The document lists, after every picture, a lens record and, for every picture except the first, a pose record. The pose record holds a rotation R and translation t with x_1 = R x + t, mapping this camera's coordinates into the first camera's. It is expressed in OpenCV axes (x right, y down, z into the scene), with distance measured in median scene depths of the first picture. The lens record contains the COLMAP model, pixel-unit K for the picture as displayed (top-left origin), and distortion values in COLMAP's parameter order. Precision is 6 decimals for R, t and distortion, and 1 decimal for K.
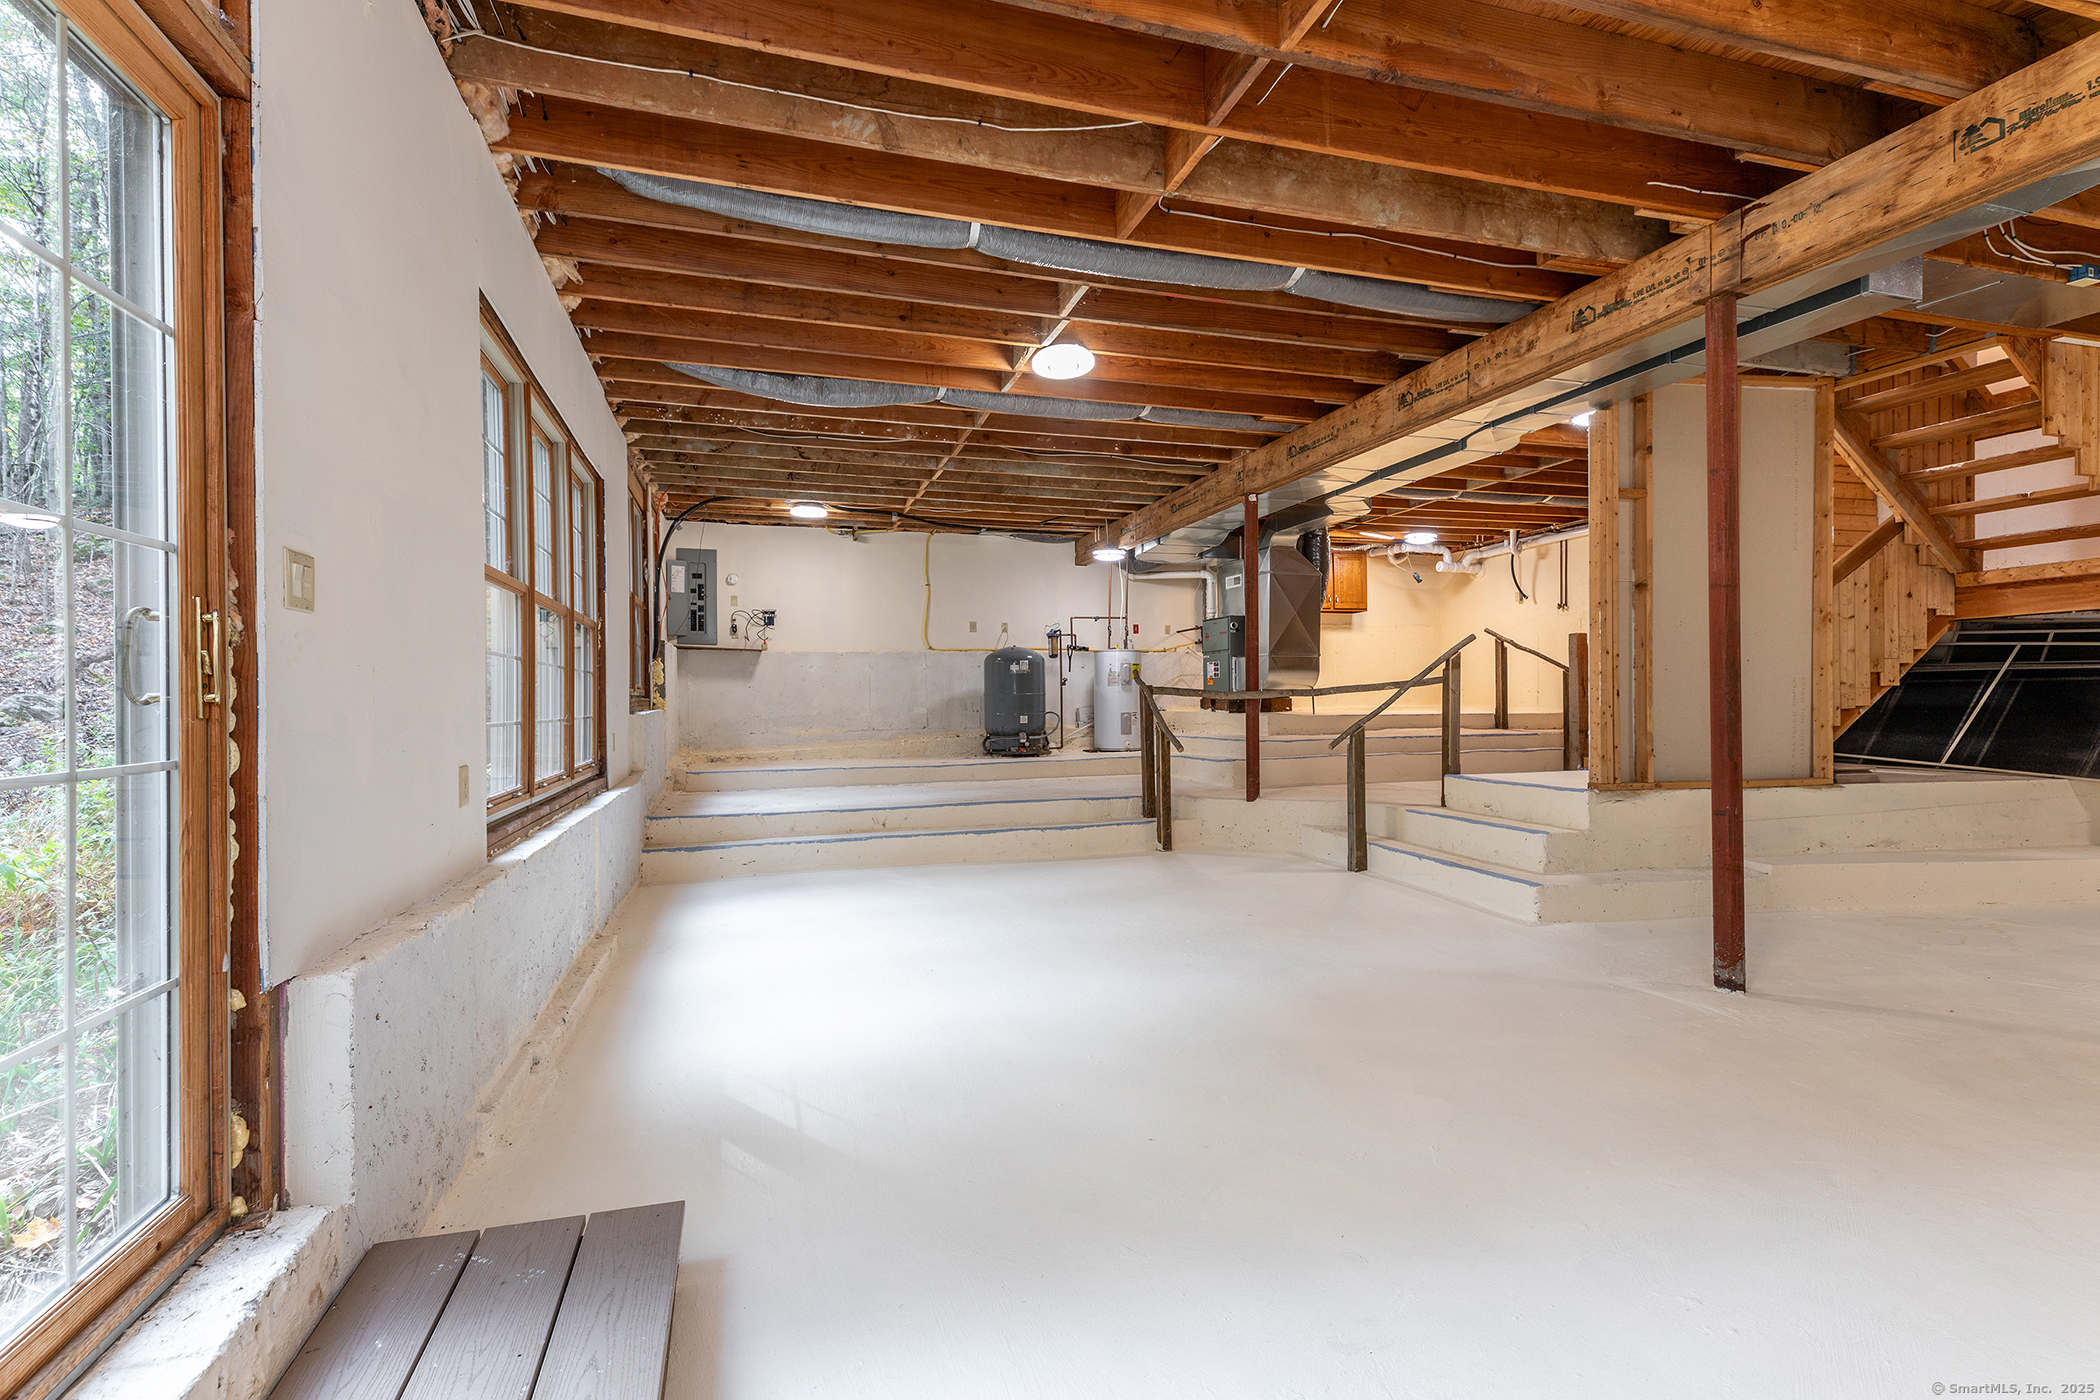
lens RADIAL K [[992.6, 0, 1055.8], [0, 992.6, 701.5], [0, 0, 1]] dist [-0.000714, -0.000353]
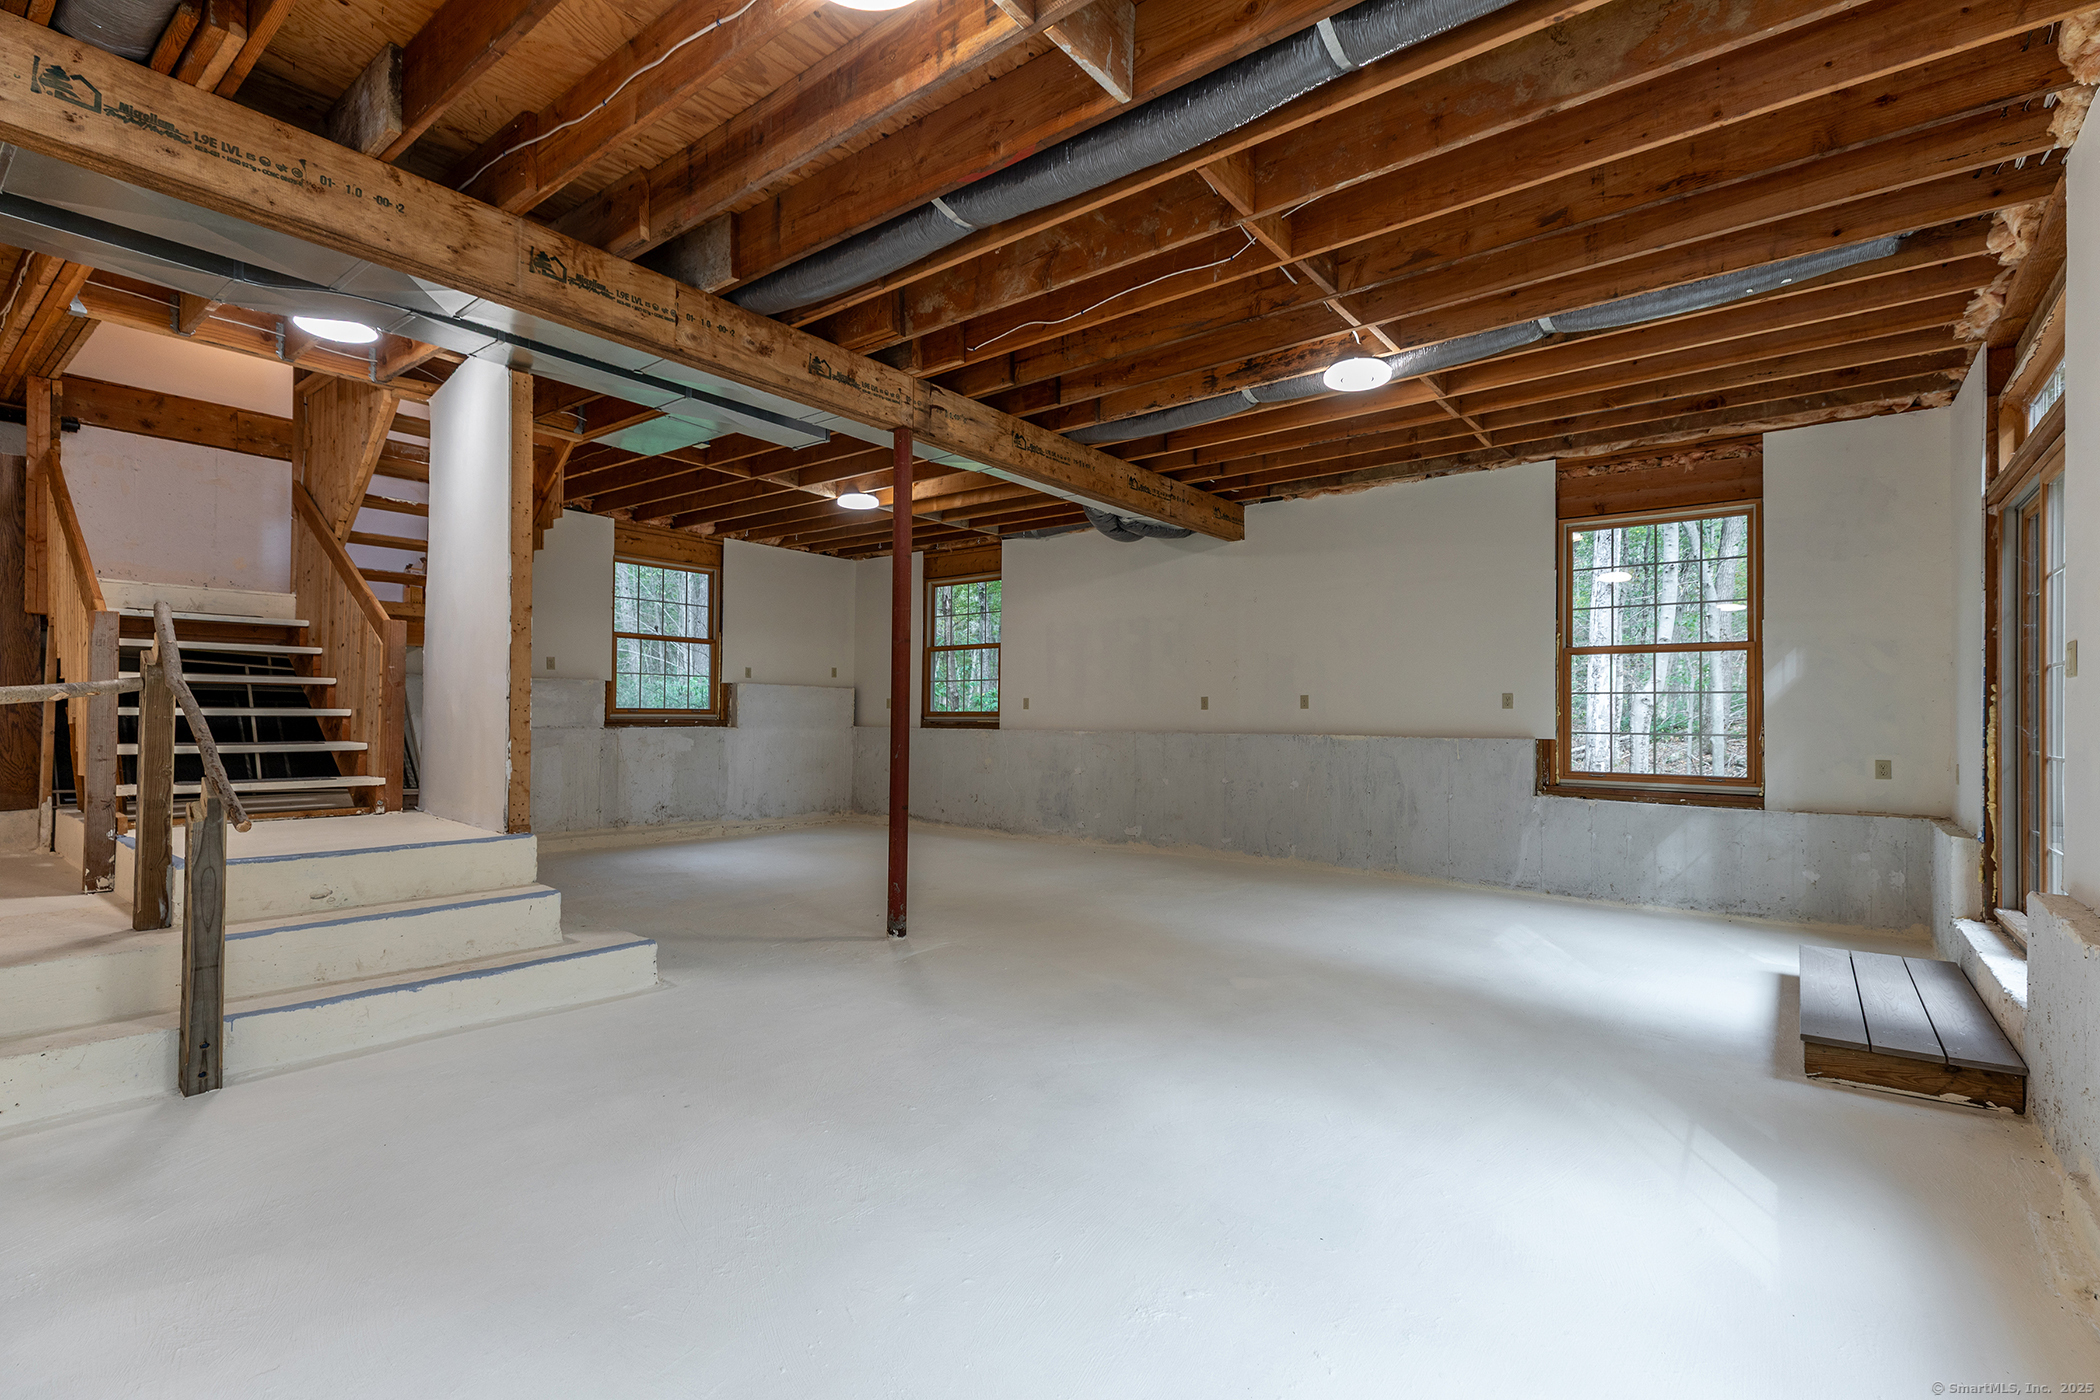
lens RADIAL K [[974.2, 0, 1054.6], [0, 974.2, 710.4], [0, 0, 1]] dist [0.015032, -0.001911]
pose [[-0.587544, 0.011210, 0.809115, -0.421882], [-0.001357, 0.999889, -0.014838, -0.002348], [-0.809191, -0.009816, -0.587464, 1.286384]]
